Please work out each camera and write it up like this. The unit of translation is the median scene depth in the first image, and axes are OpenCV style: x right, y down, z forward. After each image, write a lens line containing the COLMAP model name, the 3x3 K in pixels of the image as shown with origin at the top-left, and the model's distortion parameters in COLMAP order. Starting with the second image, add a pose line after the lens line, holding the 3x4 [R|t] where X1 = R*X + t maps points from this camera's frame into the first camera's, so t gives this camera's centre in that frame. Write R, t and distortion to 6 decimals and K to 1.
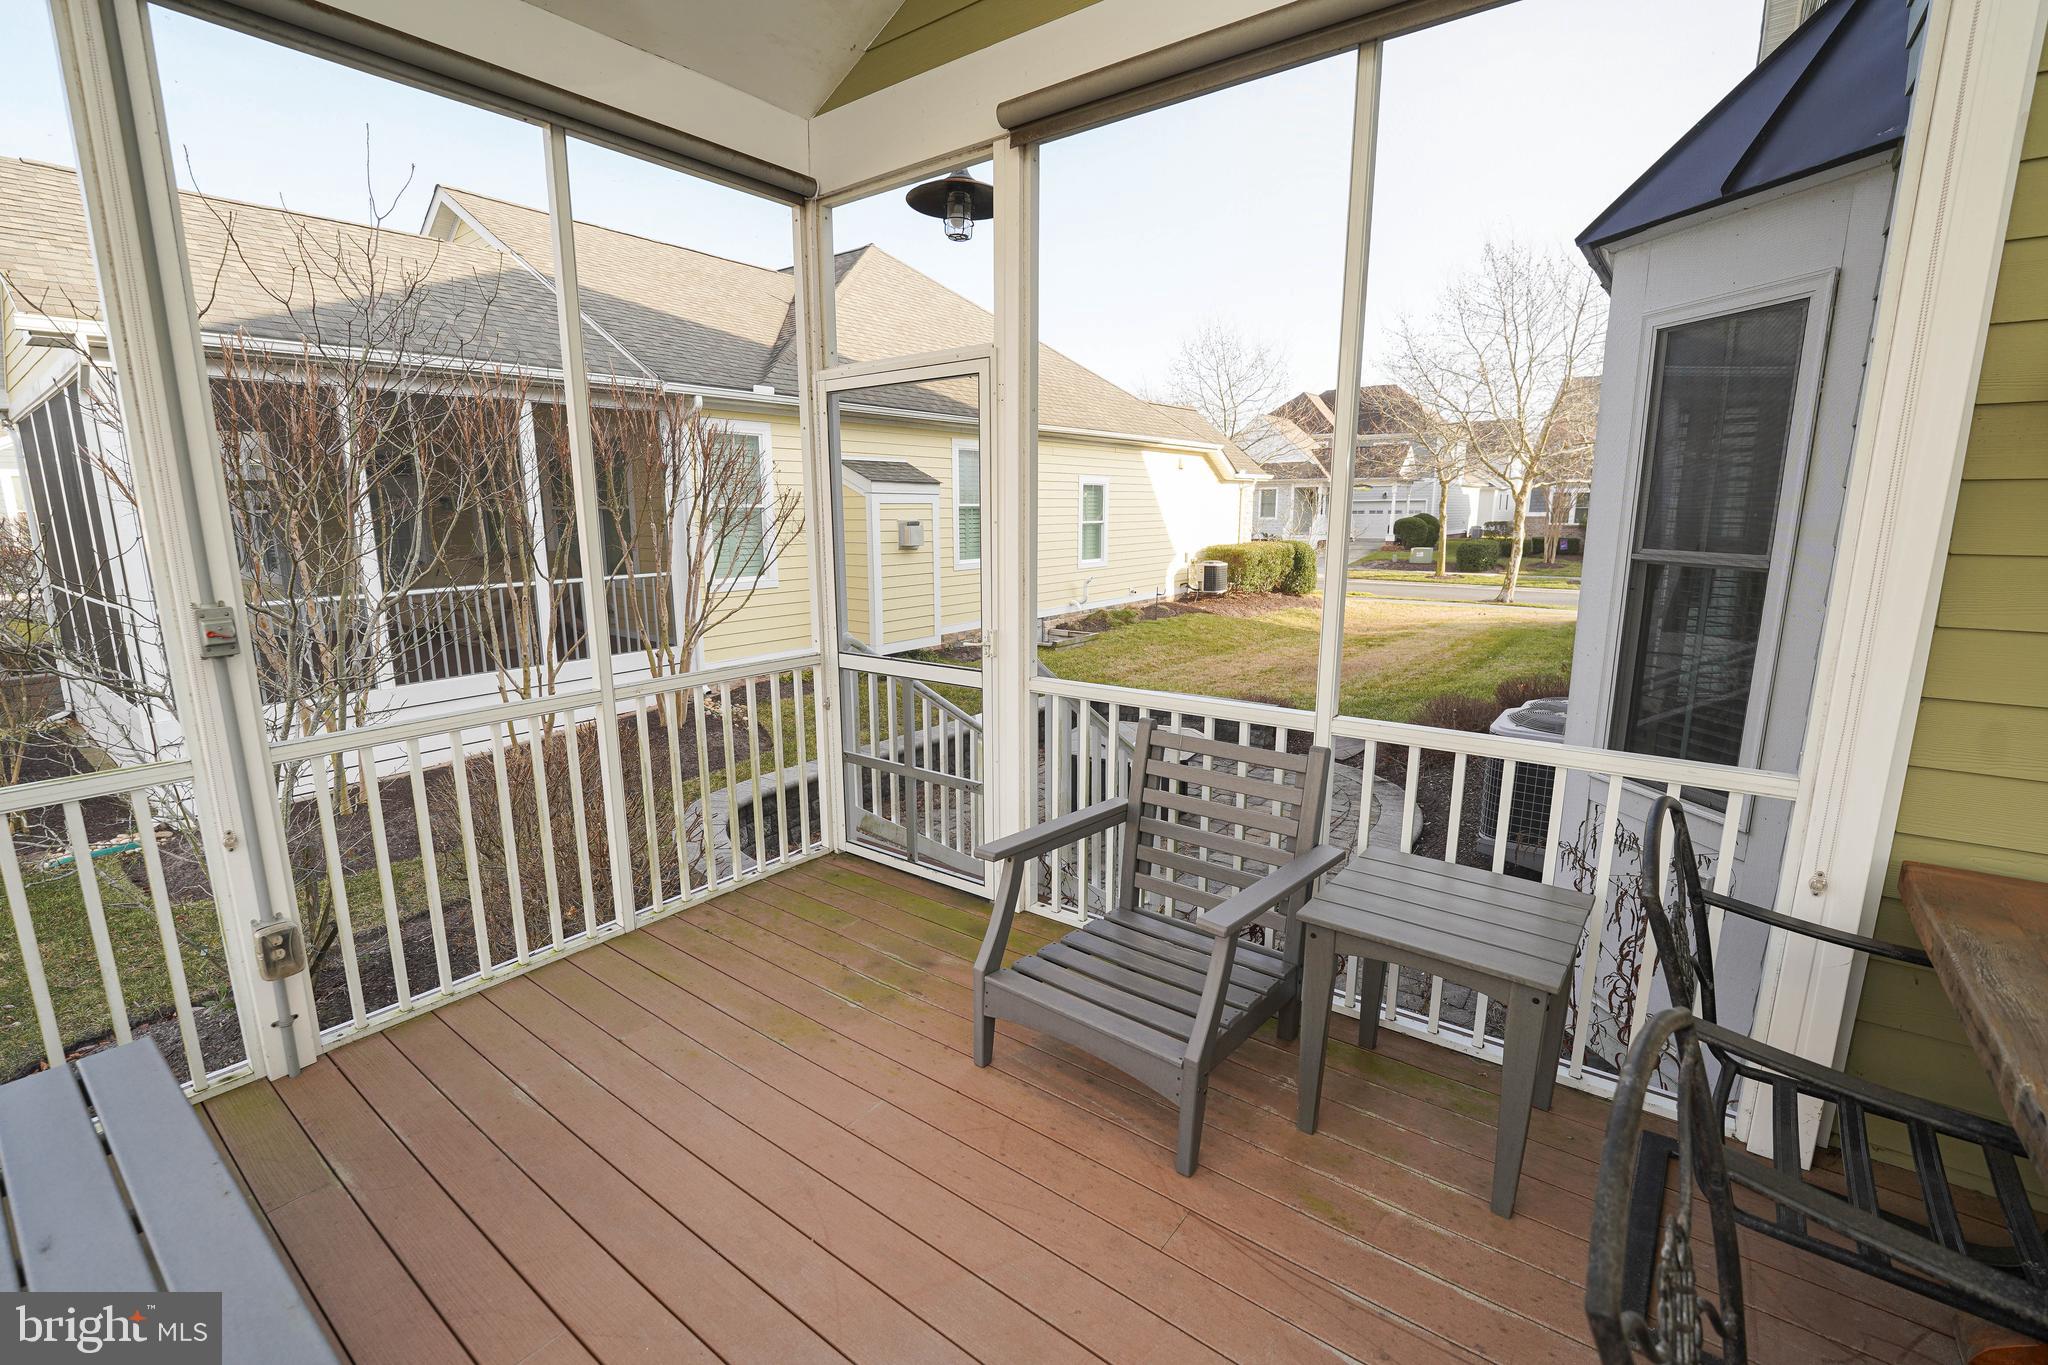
lens RADIAL K [[909.1, 0, 1010.3], [0, 909.1, 689.3], [0, 0, 1]] dist [-0.017808, 0.001057]
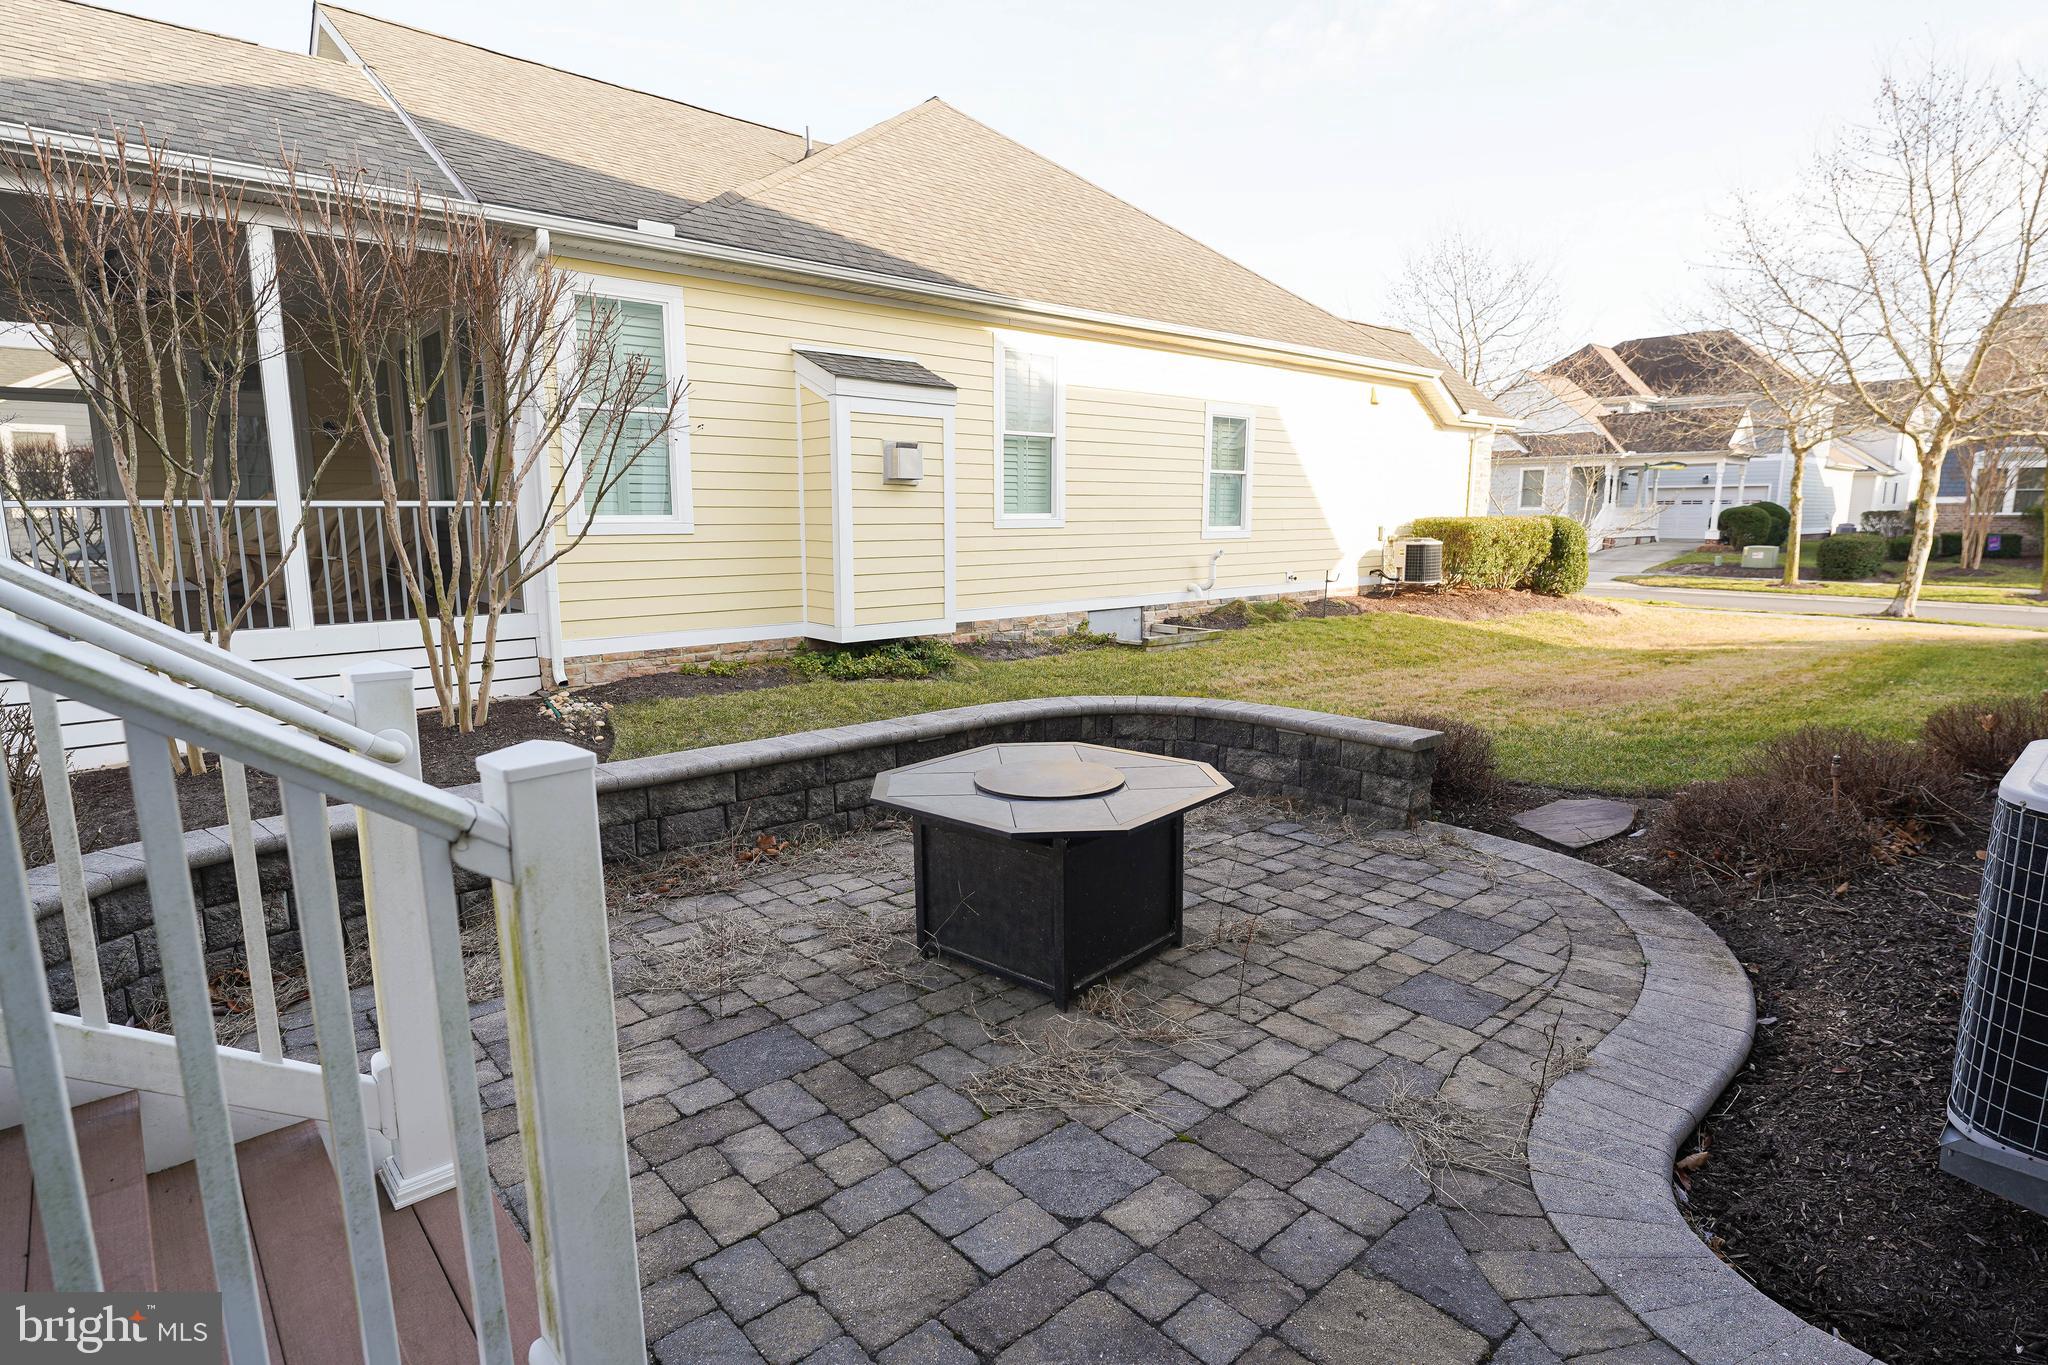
lens RADIAL K [[1008.1, 0, 1035.3], [0, 1008.1, 699.7], [0, 0, 1]] dist [-0.007672, 0.001400]
pose [[0.980094, 0.037176, -0.195023, 0.089709], [-0.042776, 0.998782, -0.024583, 0.011482], [0.193871, 0.032436, 0.980491, 0.198874]]
